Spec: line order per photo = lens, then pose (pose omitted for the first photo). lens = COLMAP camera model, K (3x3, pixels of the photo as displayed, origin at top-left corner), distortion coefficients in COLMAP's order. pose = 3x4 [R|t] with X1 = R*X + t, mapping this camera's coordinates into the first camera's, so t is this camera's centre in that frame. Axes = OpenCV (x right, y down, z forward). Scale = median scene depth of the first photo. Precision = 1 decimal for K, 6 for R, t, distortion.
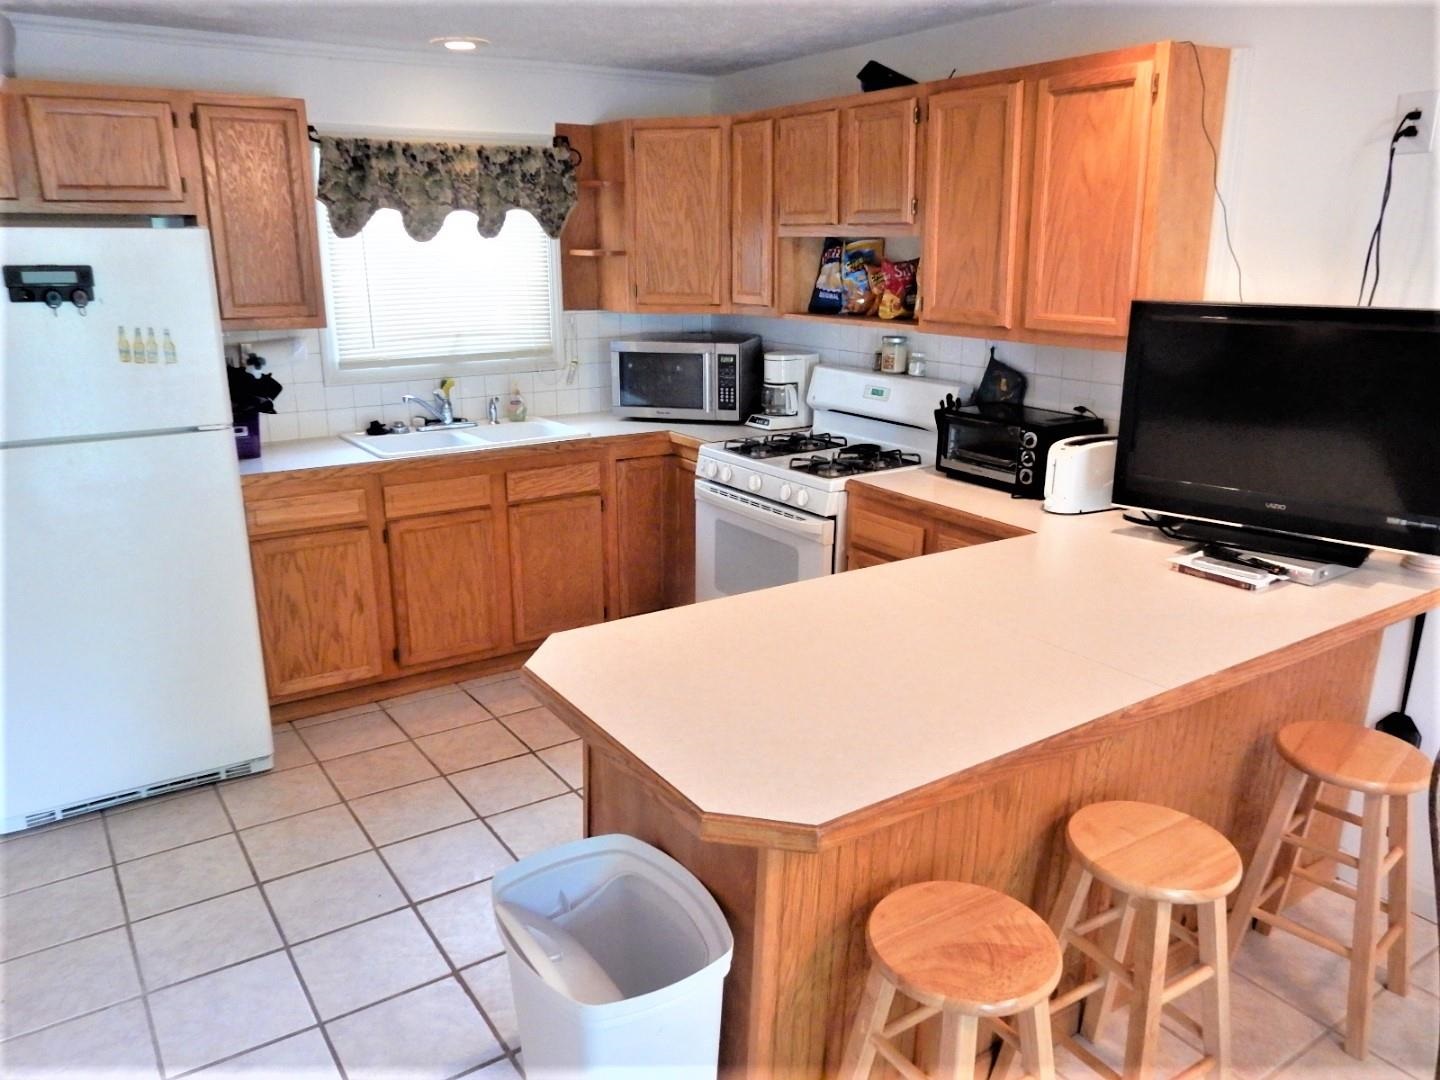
lens RADIAL K [[1058.1, 0, 724.3], [0, 1058.1, 550.8], [0, 0, 1]] dist [-0.004920, 0.007132]
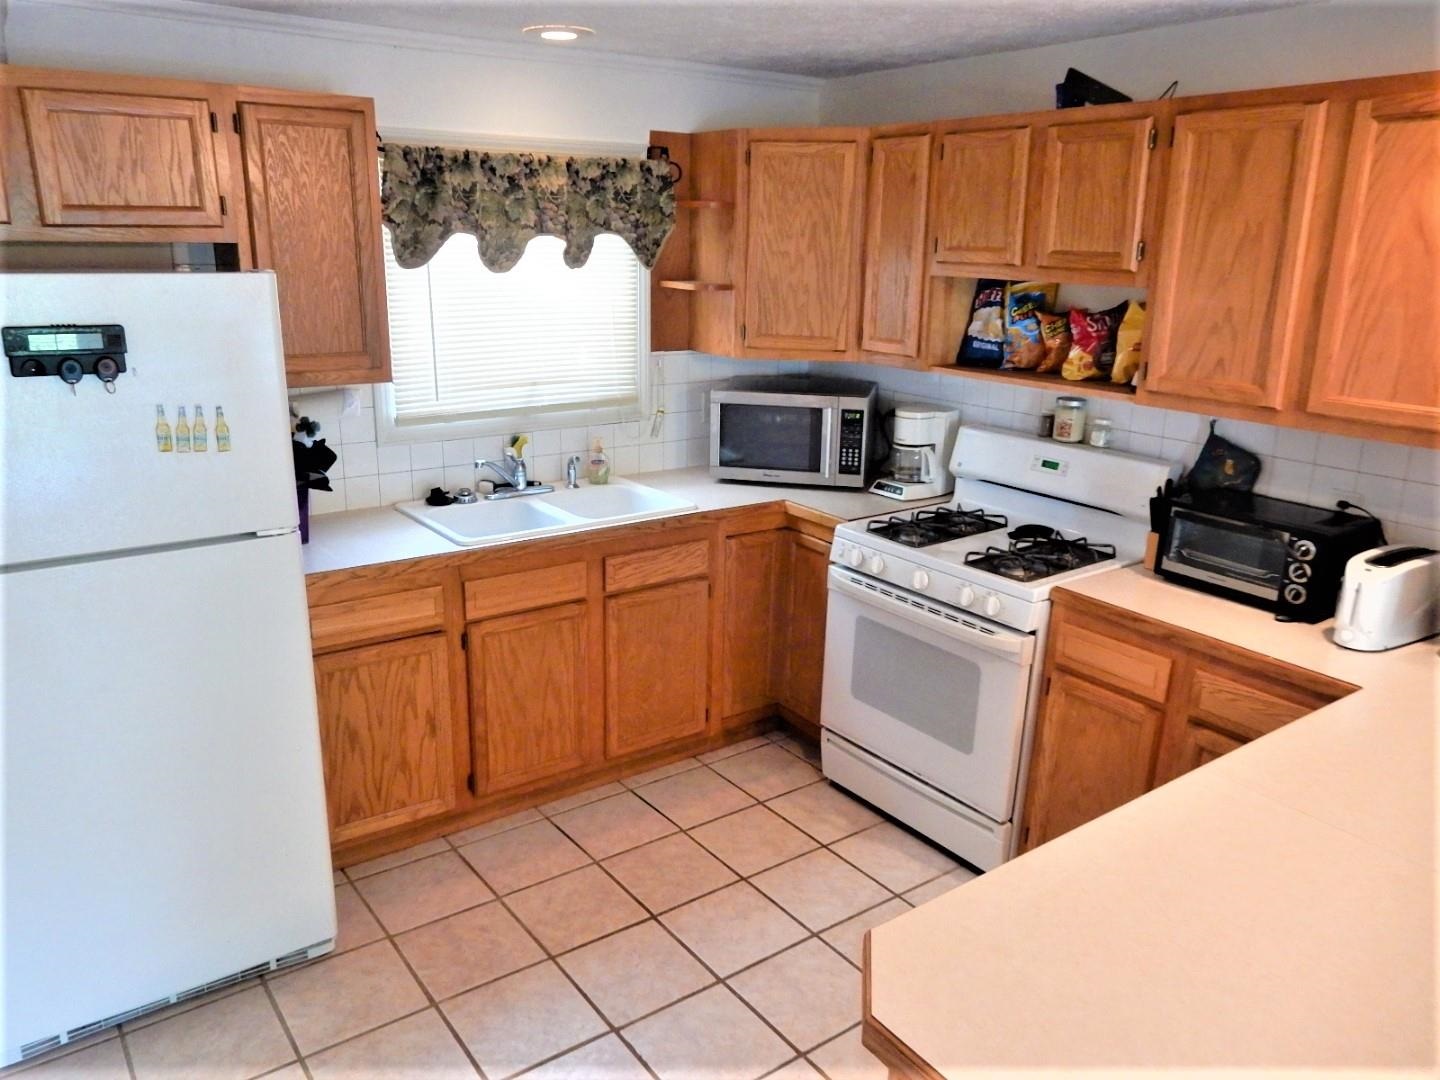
lens RADIAL K [[1058.1, 0, 721.8], [0, 1058.1, 551.3], [0, 0, 1]] dist [-0.004920, 0.007132]
pose [[0.999224, 0.008274, 0.038507, -0.159957], [-0.008496, 0.999948, 0.005617, -0.091600], [-0.038459, -0.005940, 0.999243, 0.190160]]
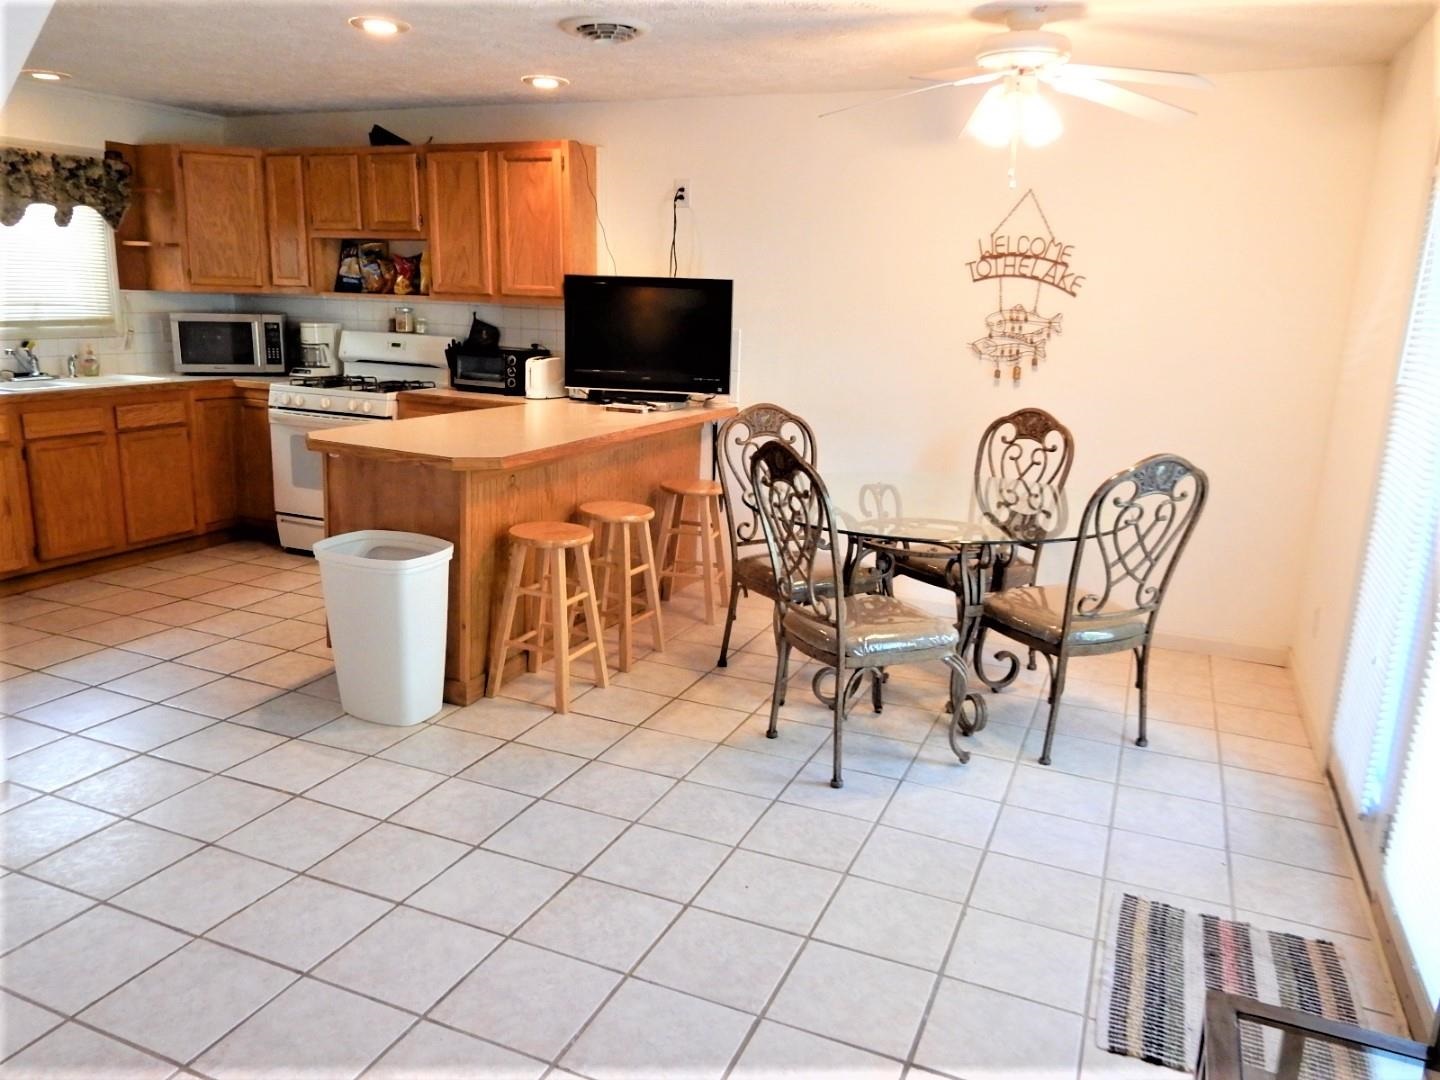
lens RADIAL K [[1058.1, 0, 721.0], [0, 1058.1, 535.7], [0, 0, 1]] dist [-0.004920, 0.007132]
pose [[0.841340, -0.095680, 0.531971, -0.310904], [0.121305, 0.992526, -0.013335, 0.206905], [-0.526719, 0.075750, 0.846658, -0.512577]]
